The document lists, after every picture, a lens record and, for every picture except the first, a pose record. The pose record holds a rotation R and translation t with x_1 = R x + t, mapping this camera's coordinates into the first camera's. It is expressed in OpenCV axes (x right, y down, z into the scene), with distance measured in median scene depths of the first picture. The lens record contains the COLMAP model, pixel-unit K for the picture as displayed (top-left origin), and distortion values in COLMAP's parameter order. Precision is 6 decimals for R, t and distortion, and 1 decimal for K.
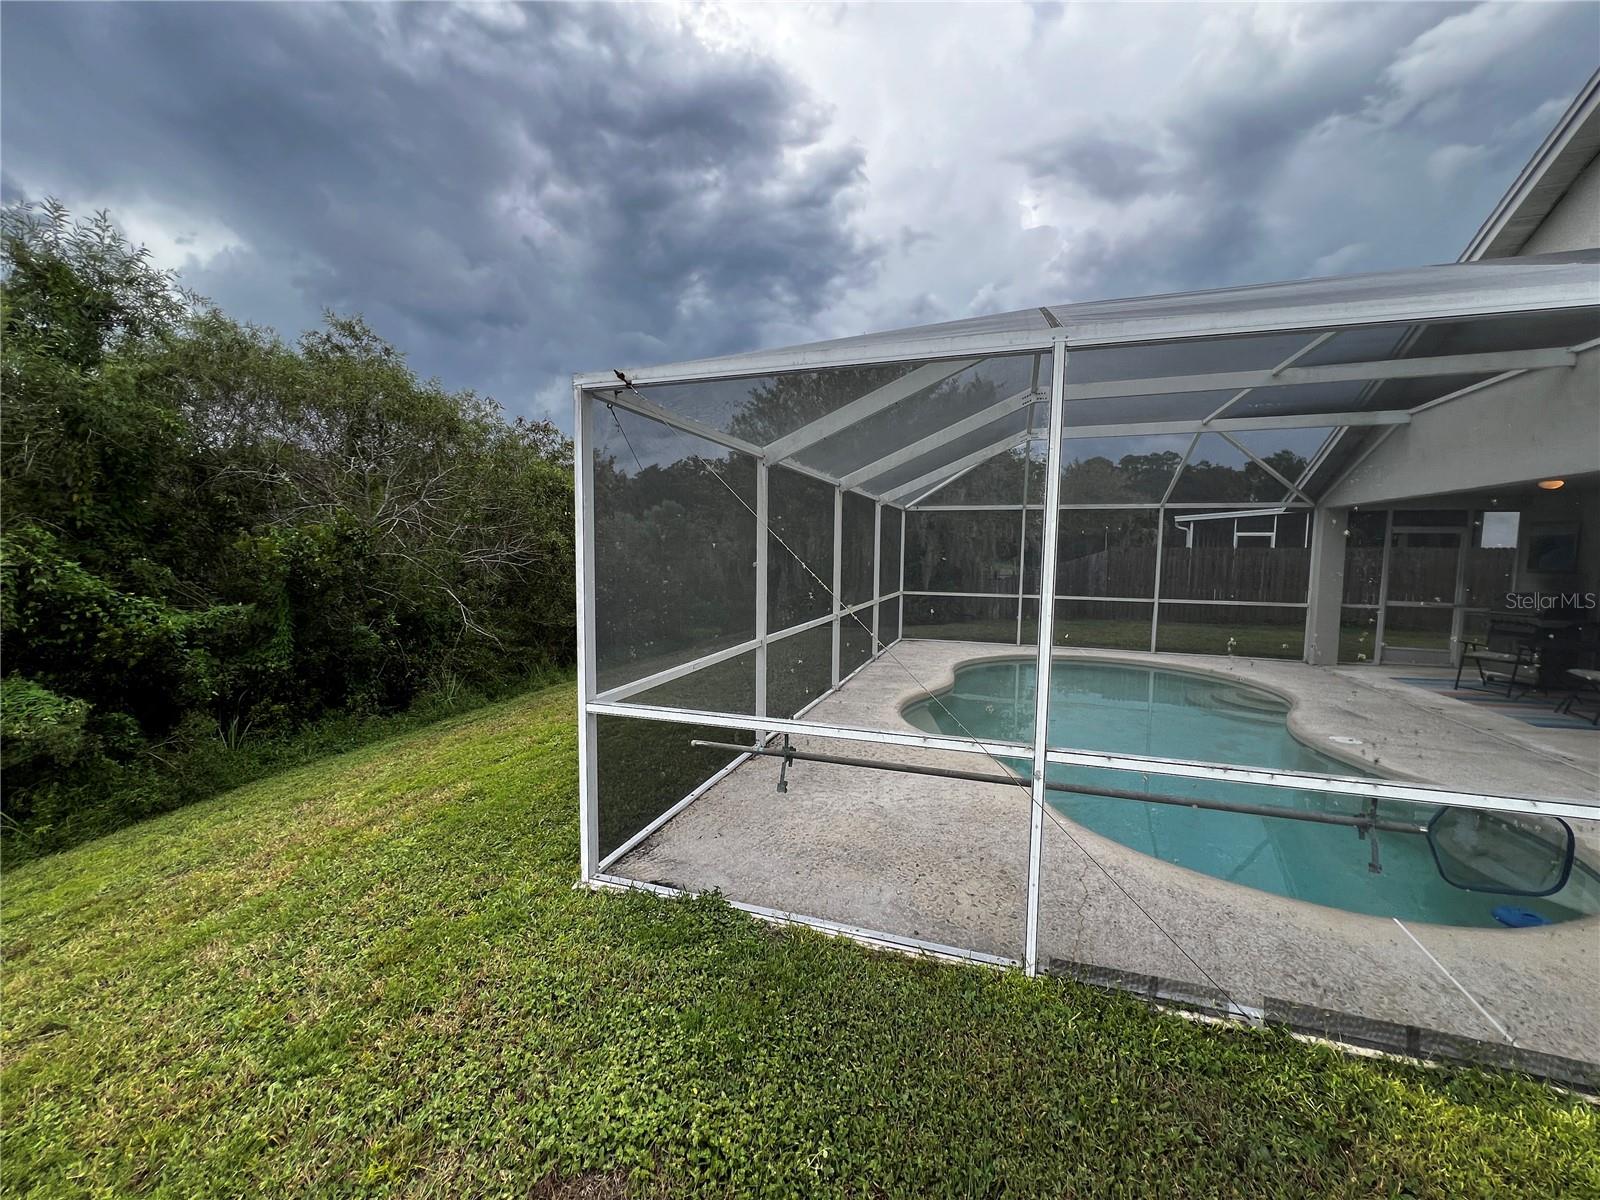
lens RADIAL K [[641.9, 0, 795.5], [0, 641.9, 599.5], [0, 0, 1]] dist [0.000288, -0.000284]
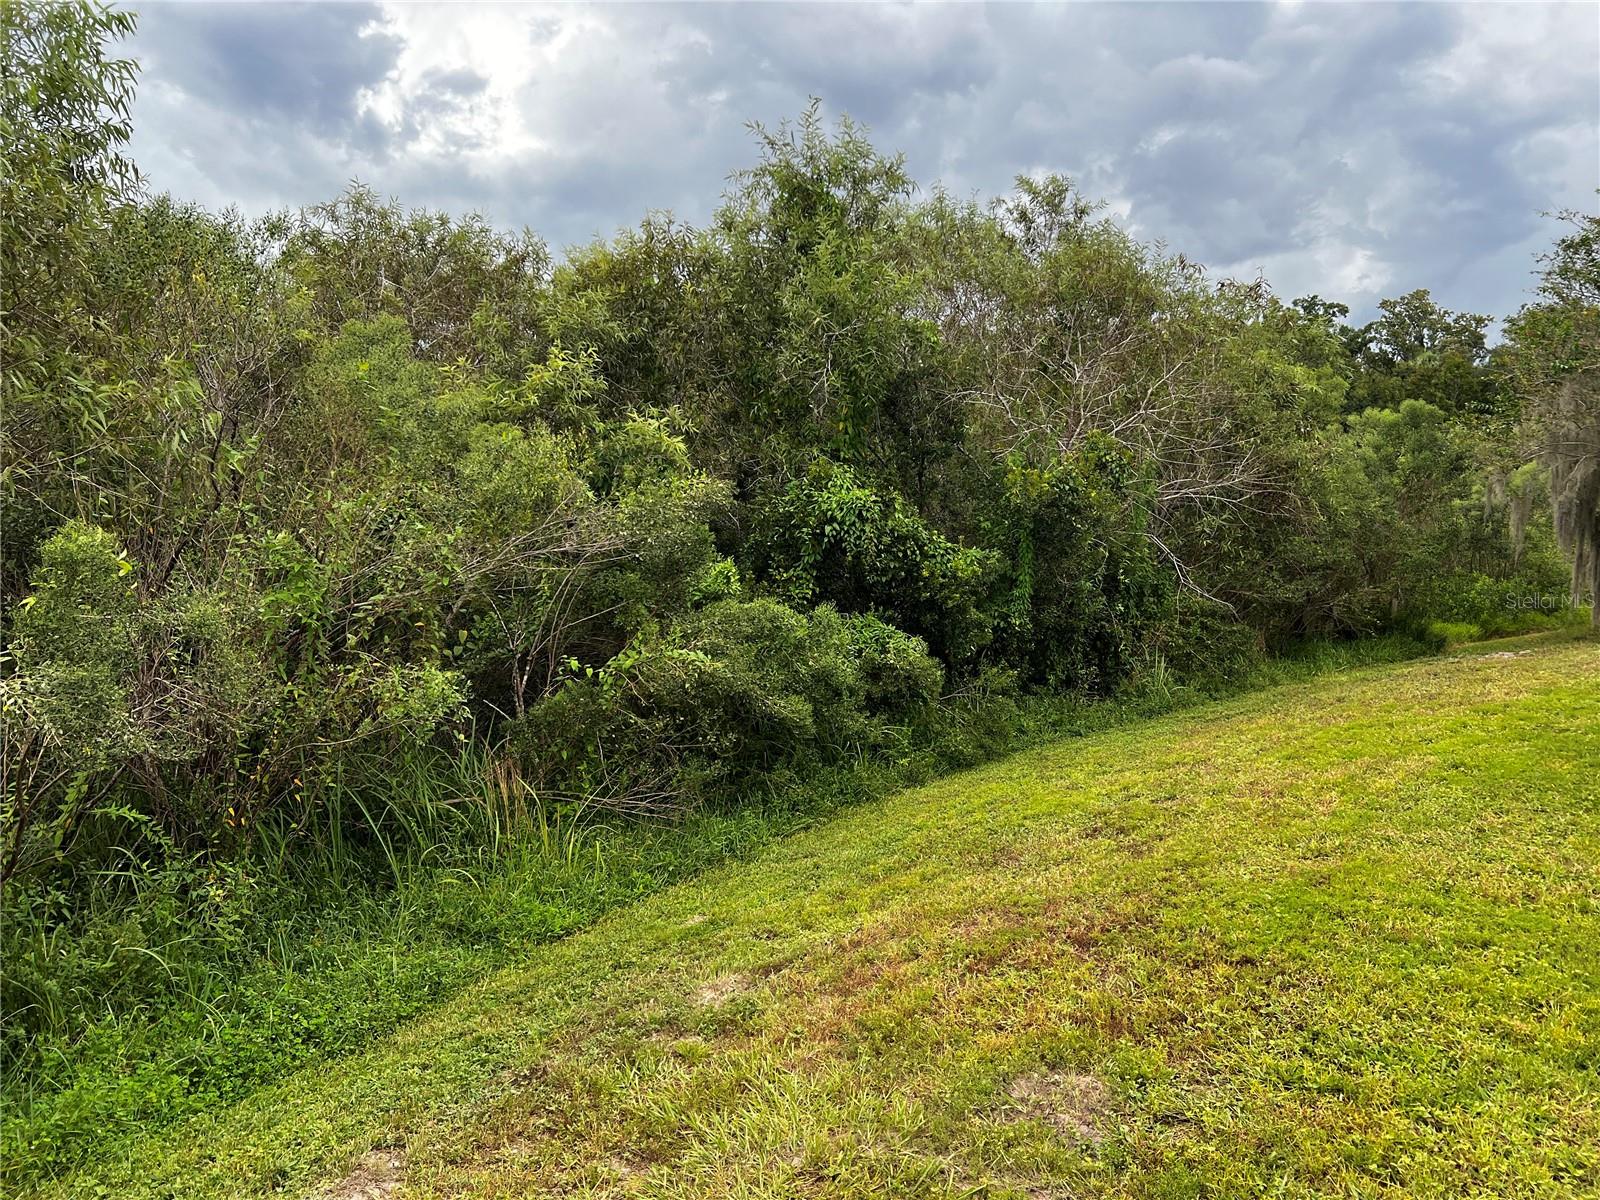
lens RADIAL K [[1228.6, 0, 793.2], [0, 1228.6, 600.4], [0, 0, 1]] dist [0.069083, -0.074979]
pose [[0.869933, 0.049096, -0.490719, -0.278606], [-0.041259, 0.998789, 0.026786, 0.043056], [0.491440, -0.003056, 0.870906, -0.529836]]
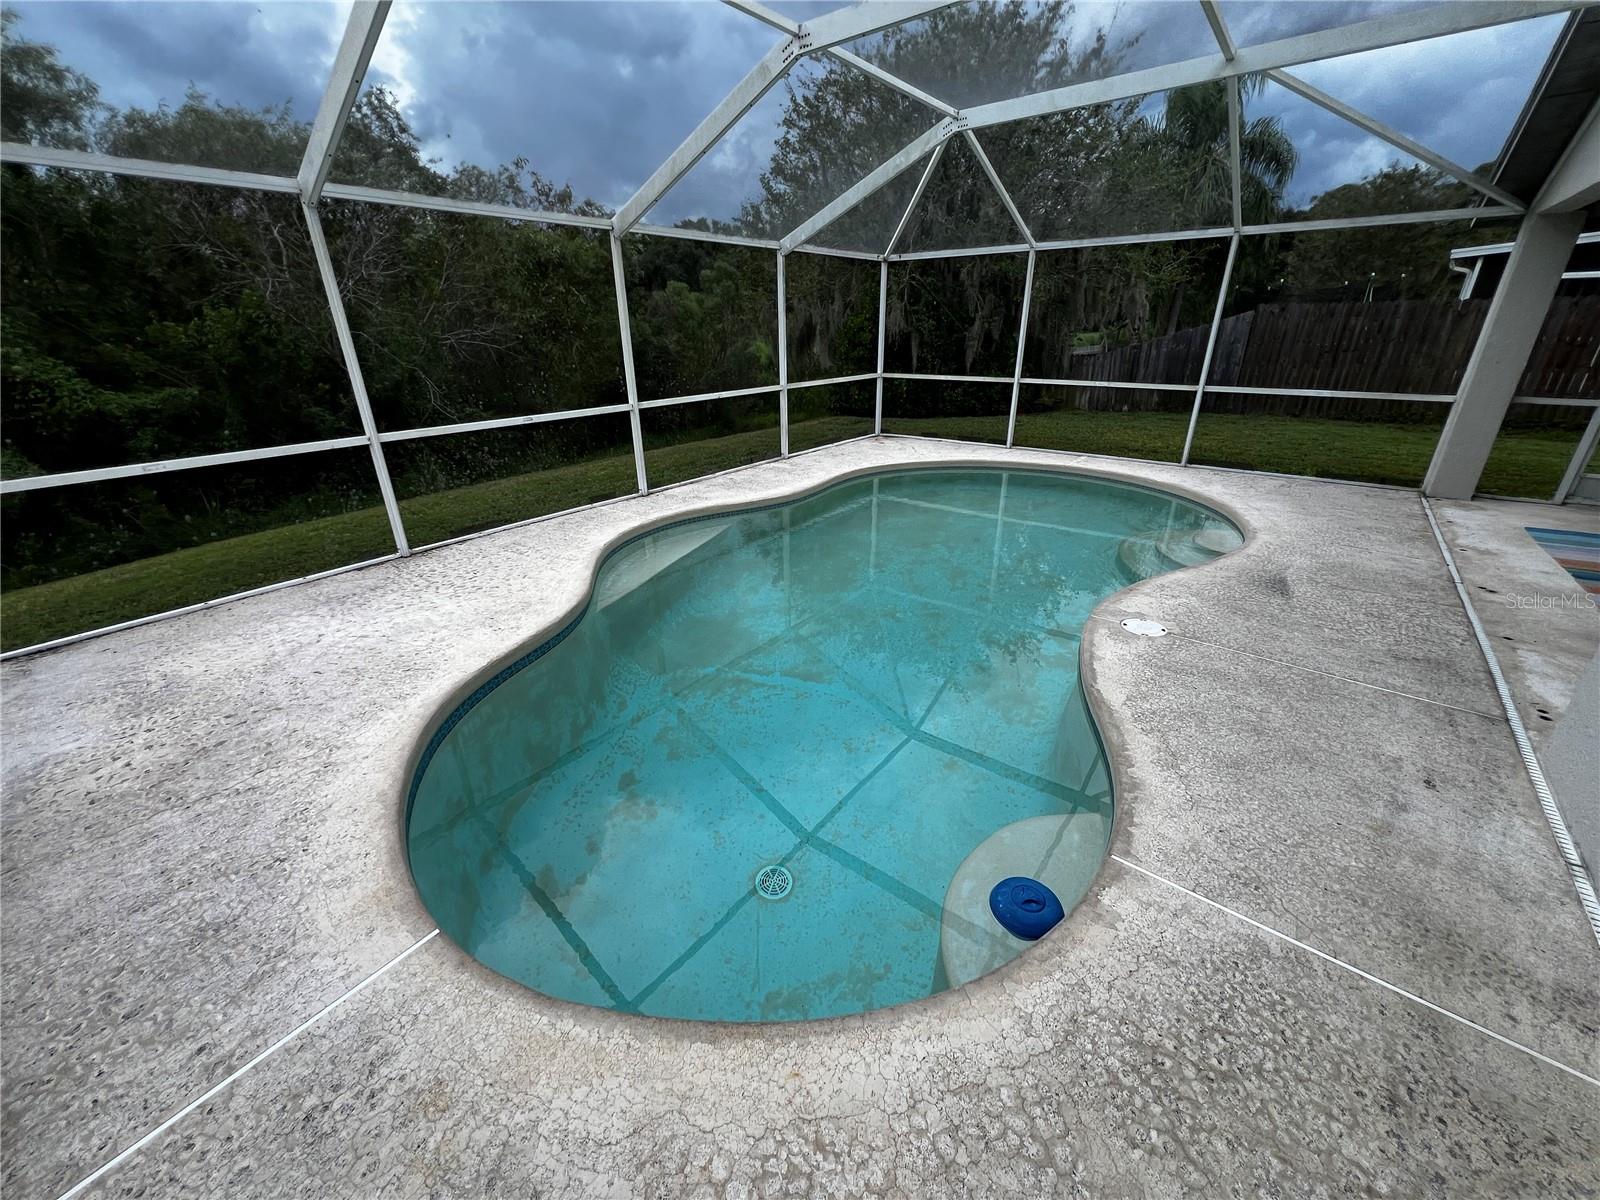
lens RADIAL K [[637.1, 0, 797.1], [0, 637.1, 607.5], [0, 0, 1]] dist [-0.001159, -0.000164]
pose [[0.943478, 0.114411, -0.311063, 0.539410], [-0.003553, 0.941967, 0.335686, -0.005917], [0.331417, -0.315607, 0.889131, 0.249450]]
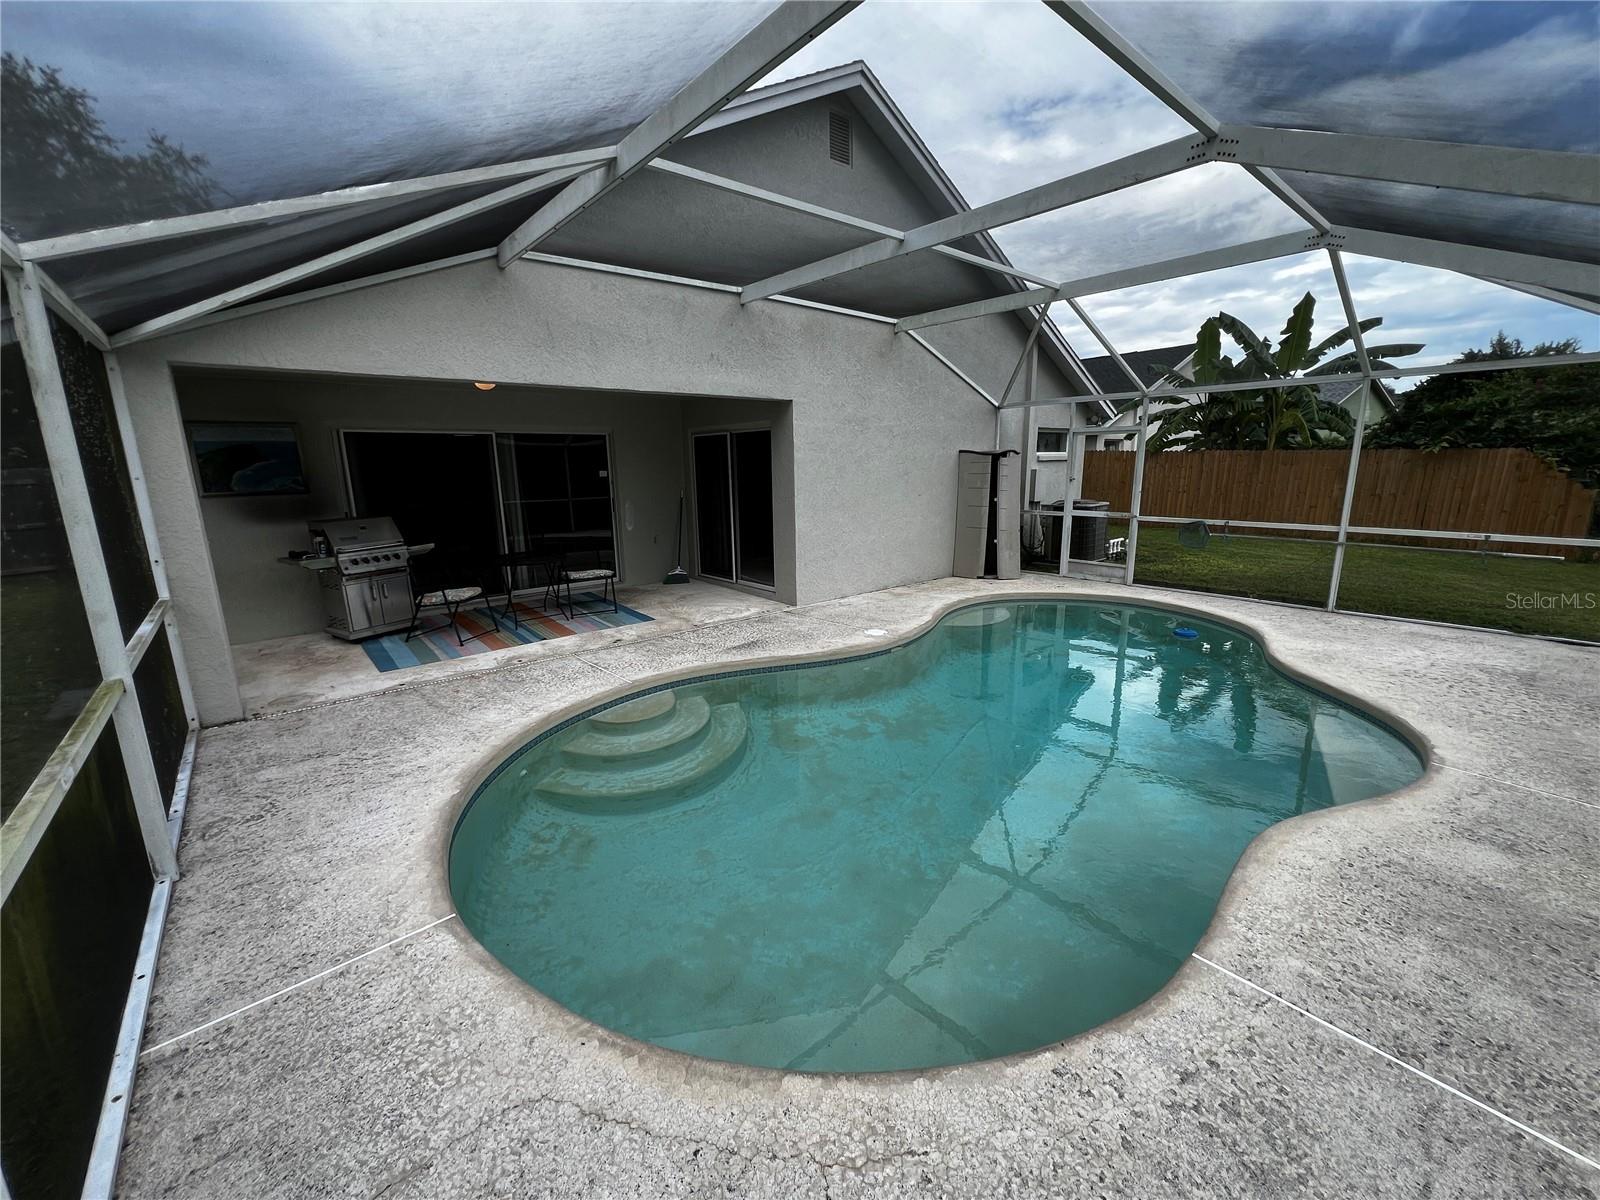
lens RADIAL K [[641.9, 0, 795.5], [0, 641.9, 599.5], [0, 0, 1]] dist [0.000288, -0.000284]
pose [[-0.857573, -0.104755, 0.503581, 0.313659], [0.048547, 0.958187, 0.281996, -0.114264], [-0.512065, 0.266280, -0.816630, 1.453304]]
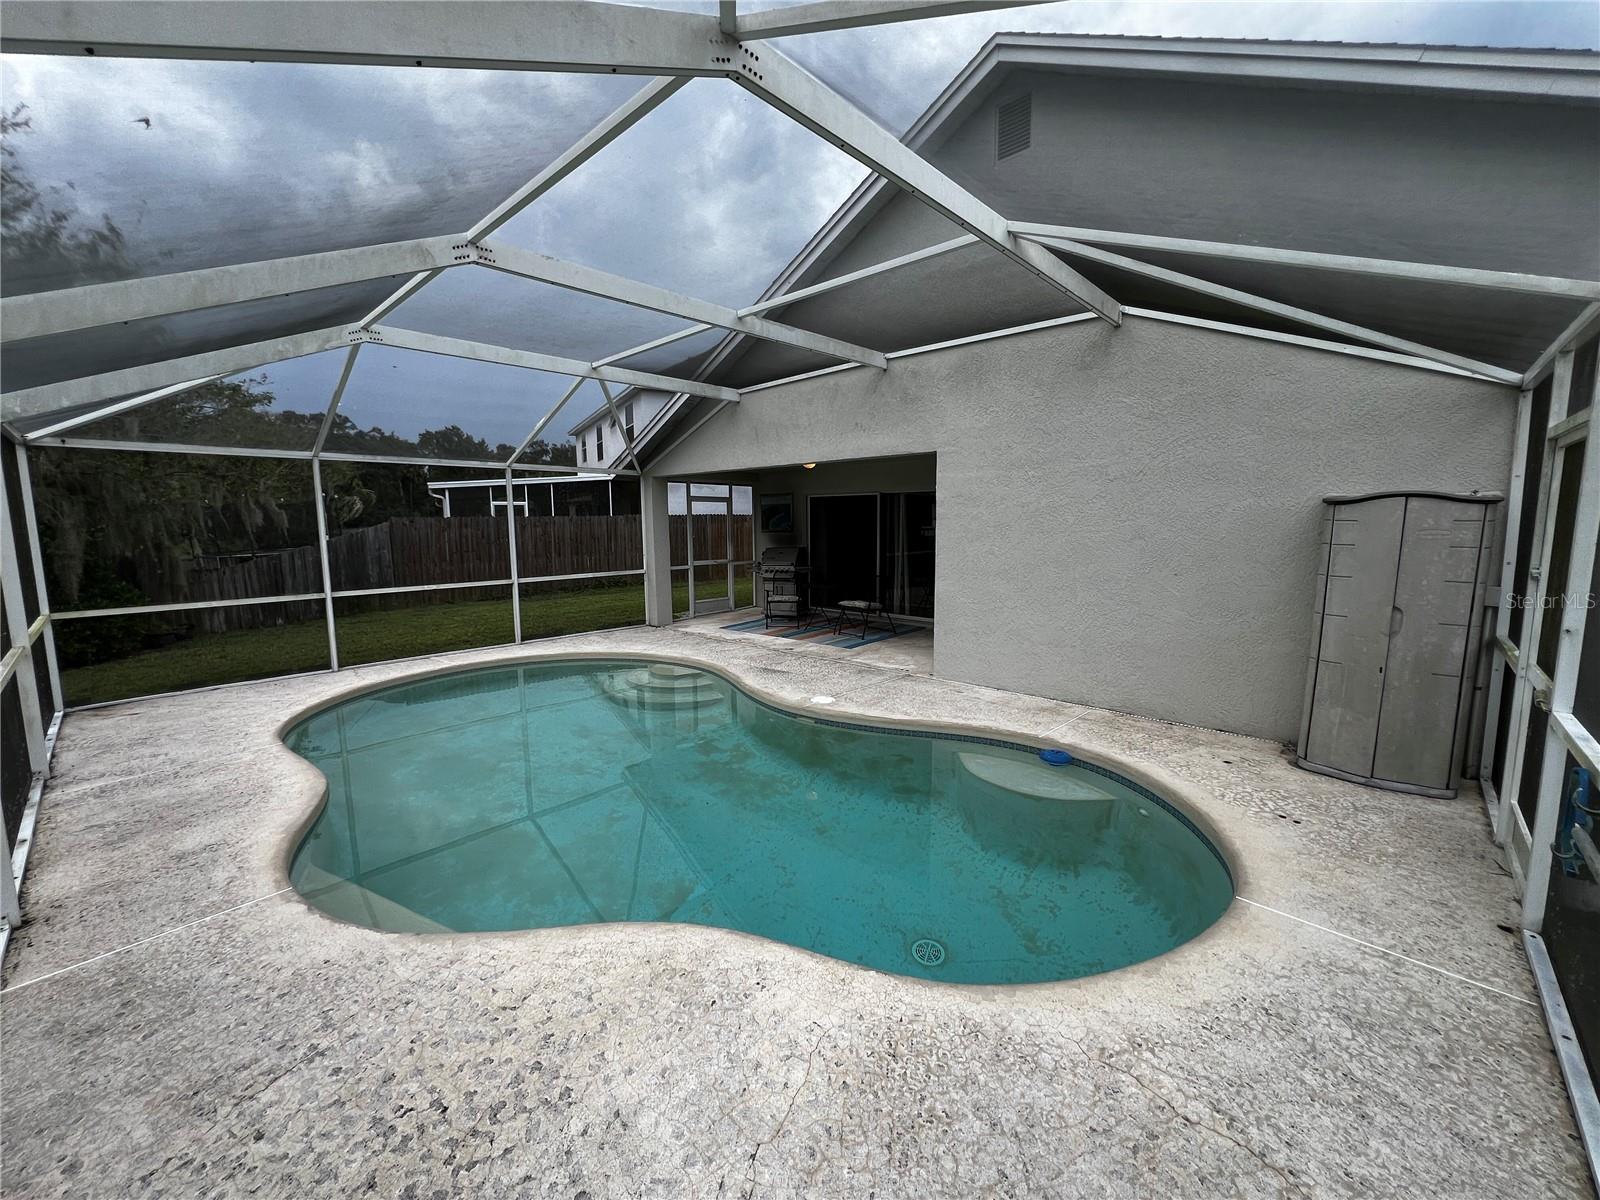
lens RADIAL K [[641.9, 0, 795.5], [0, 641.9, 599.5], [0, 0, 1]] dist [0.000288, -0.000284]
pose [[0.412288, -0.126982, 0.902161, -0.054272], [0.086654, 0.991215, 0.099916, -0.035707], [-0.906923, 0.036982, 0.419669, 0.445849]]
